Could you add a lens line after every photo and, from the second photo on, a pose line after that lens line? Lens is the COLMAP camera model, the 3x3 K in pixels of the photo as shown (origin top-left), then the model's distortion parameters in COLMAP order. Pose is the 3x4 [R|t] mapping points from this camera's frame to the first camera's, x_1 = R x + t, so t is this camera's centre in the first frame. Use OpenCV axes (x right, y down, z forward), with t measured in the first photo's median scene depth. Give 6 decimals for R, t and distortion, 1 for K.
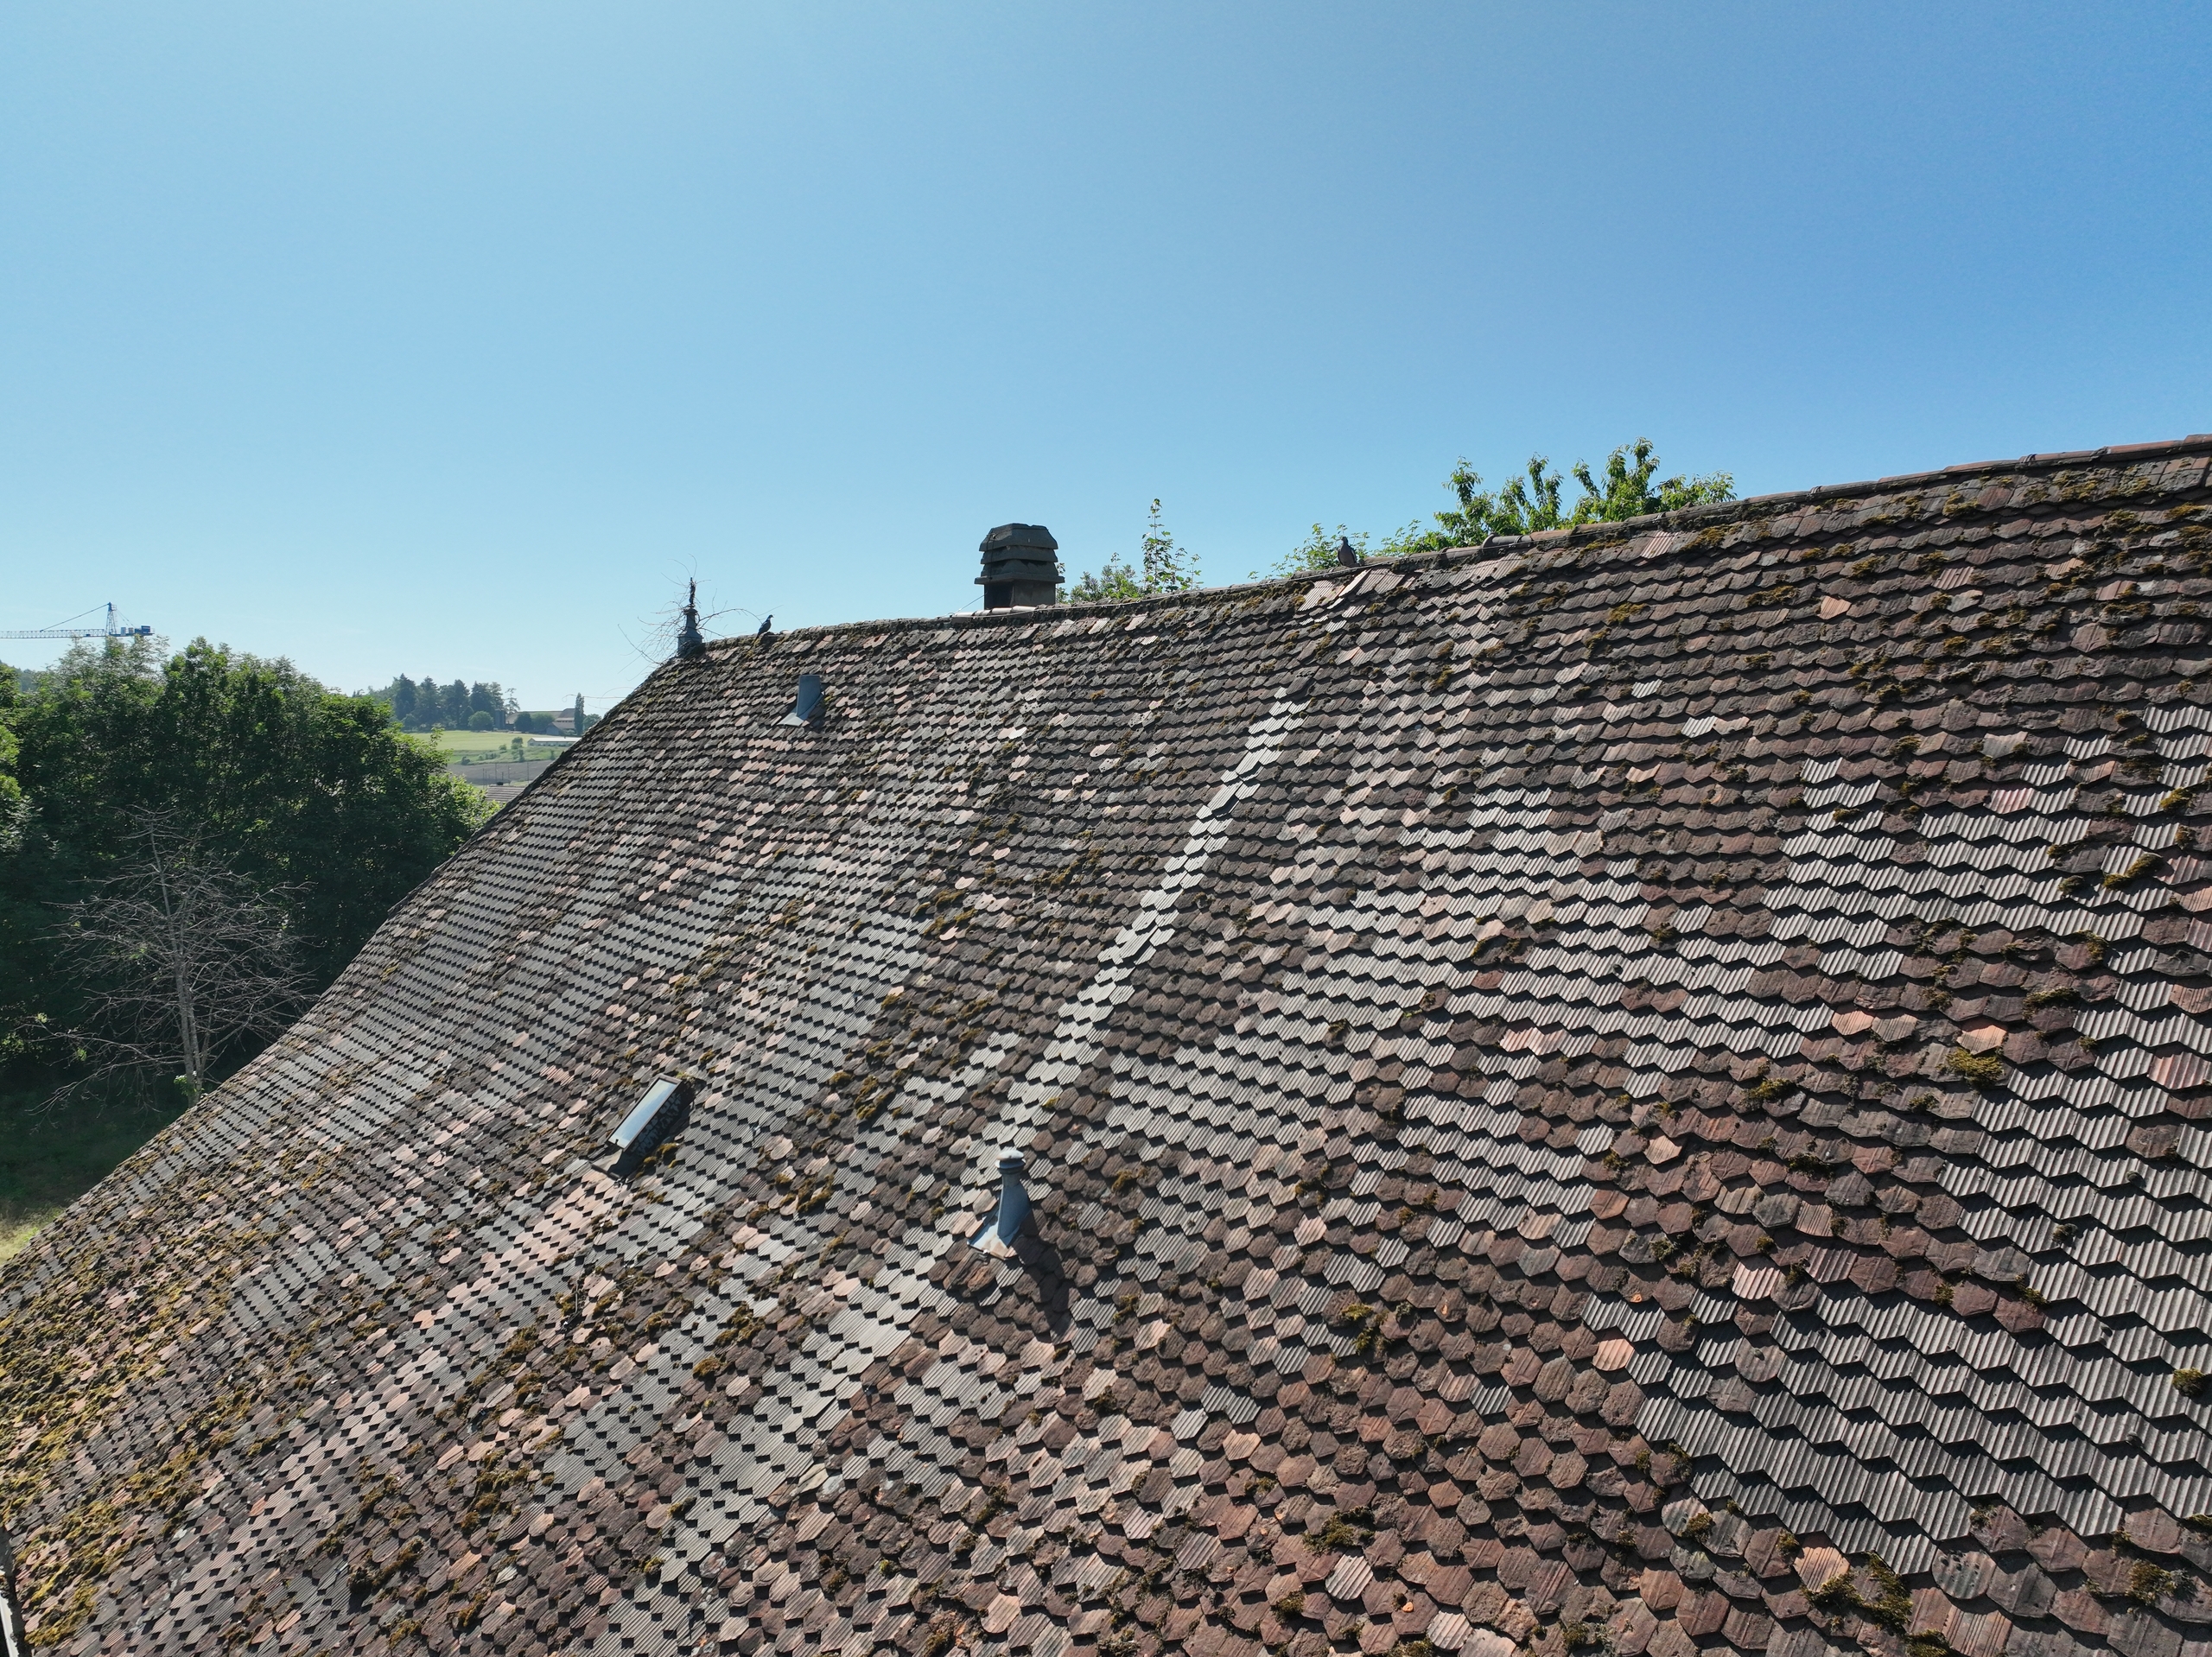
lens RADIAL K [[1555.4, 0, 1112.1], [0, 1555.4, 824.4], [0, 0, 1]] dist [-0.003731, 0.019202]
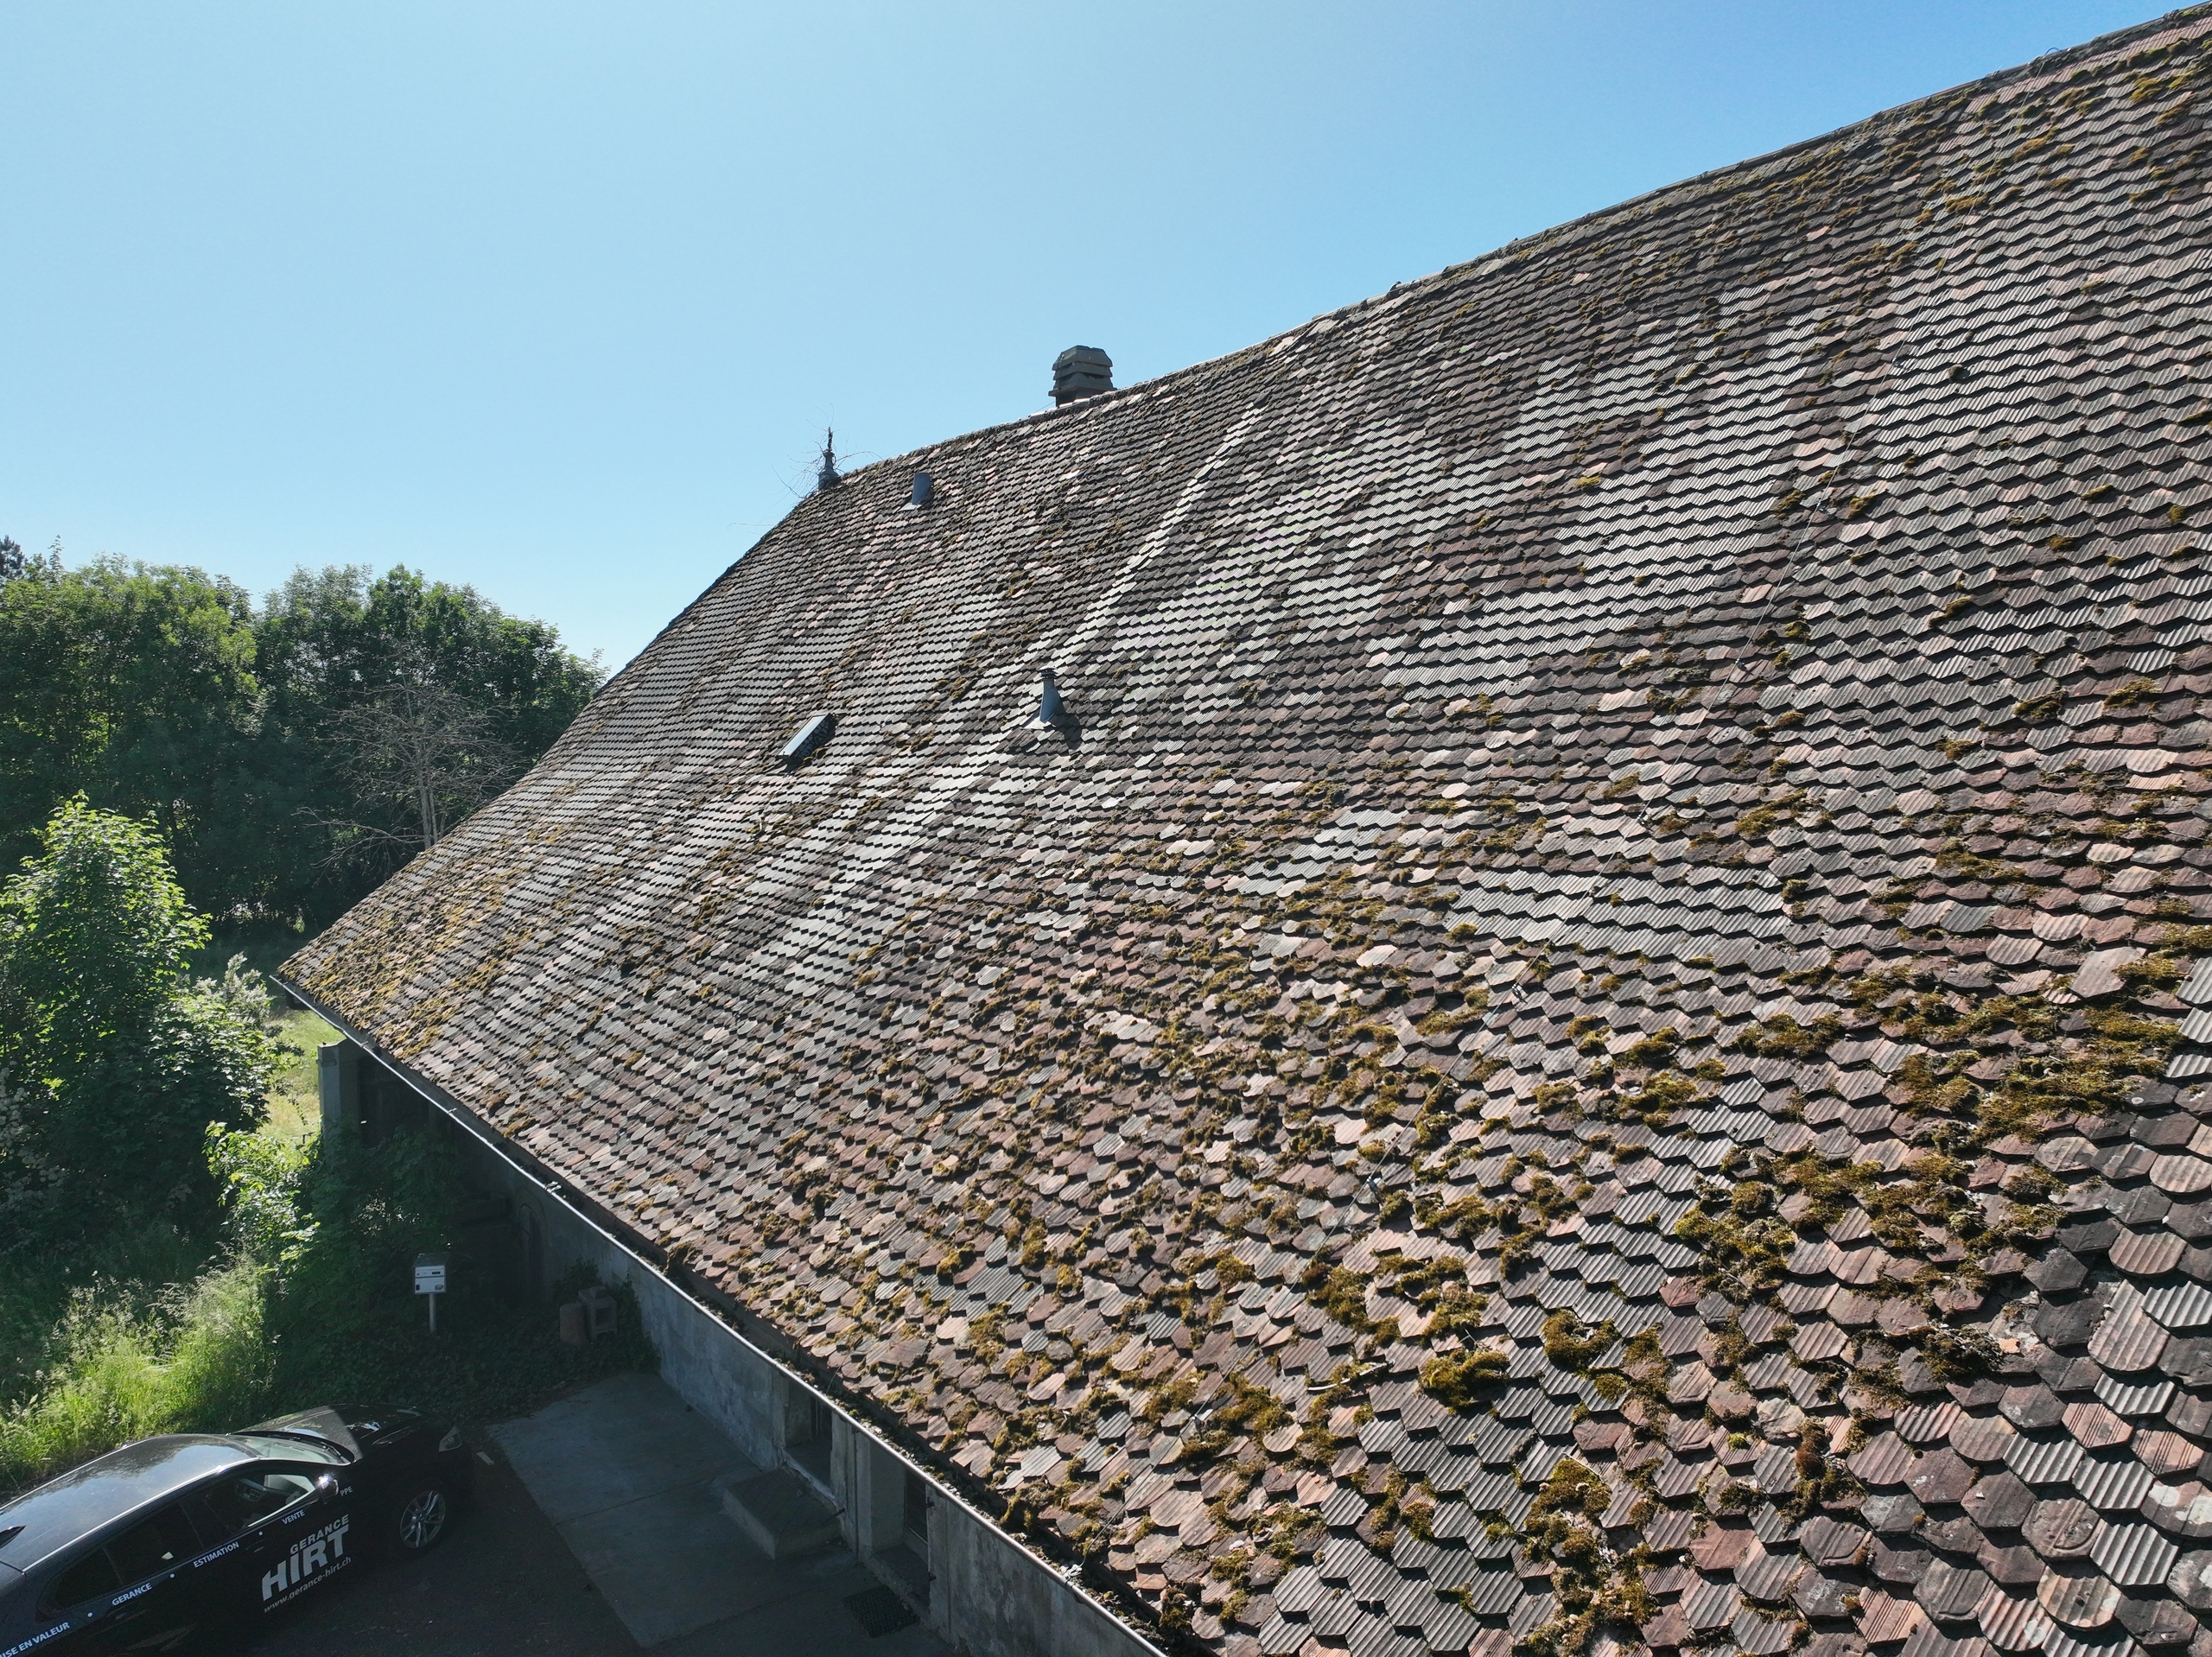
lens RADIAL K [[1555.4, 0, 1108.9], [0, 1555.4, 830.8], [0, 0, 1]] dist [-0.003731, 0.019202]
pose [[0.997138, 0.005236, -0.075423, 0.096836], [-0.005188, 0.999986, 0.000825, 0.327536], [0.075426, -0.000432, 0.997151, -0.454277]]
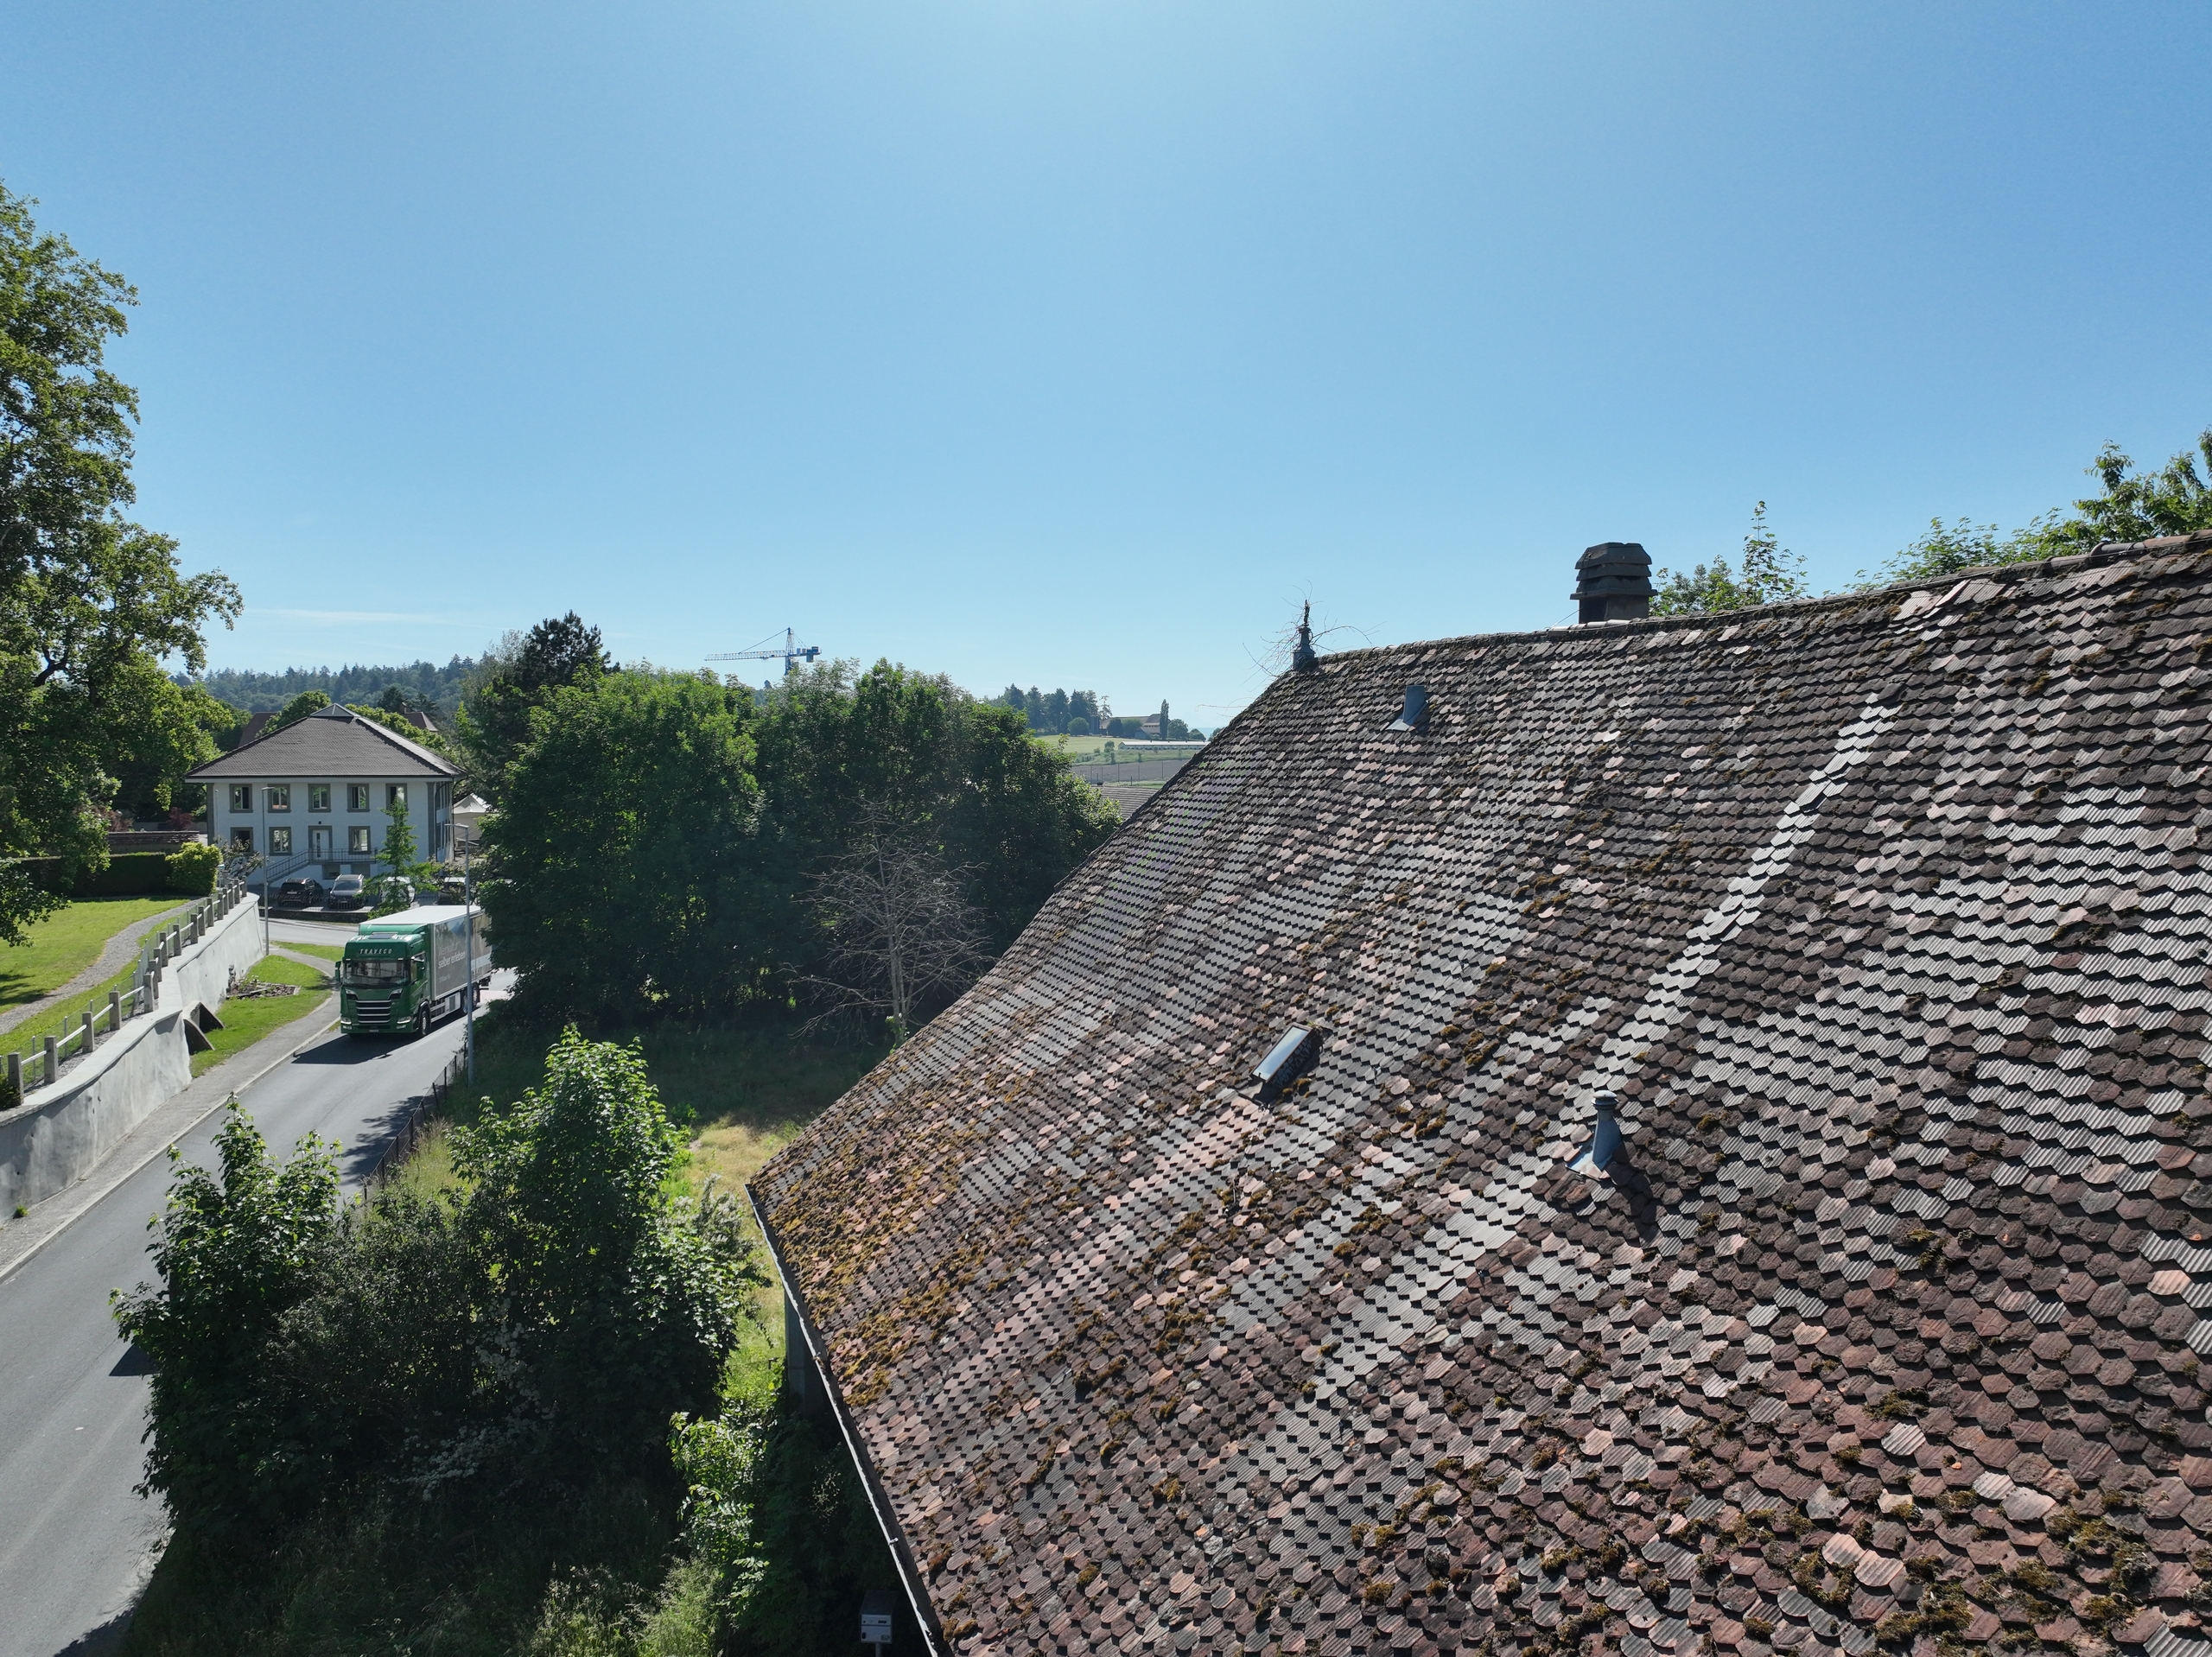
lens RADIAL K [[1555.4, 0, 1109.6], [0, 1555.4, 826.6], [0, 0, 1]] dist [-0.003731, 0.019202]
pose [[0.934585, 0.016649, -0.355350, -0.000566], [-0.016863, 0.999855, 0.002494, 0.011270], [0.355340, 0.003661, 0.934730, -0.210706]]
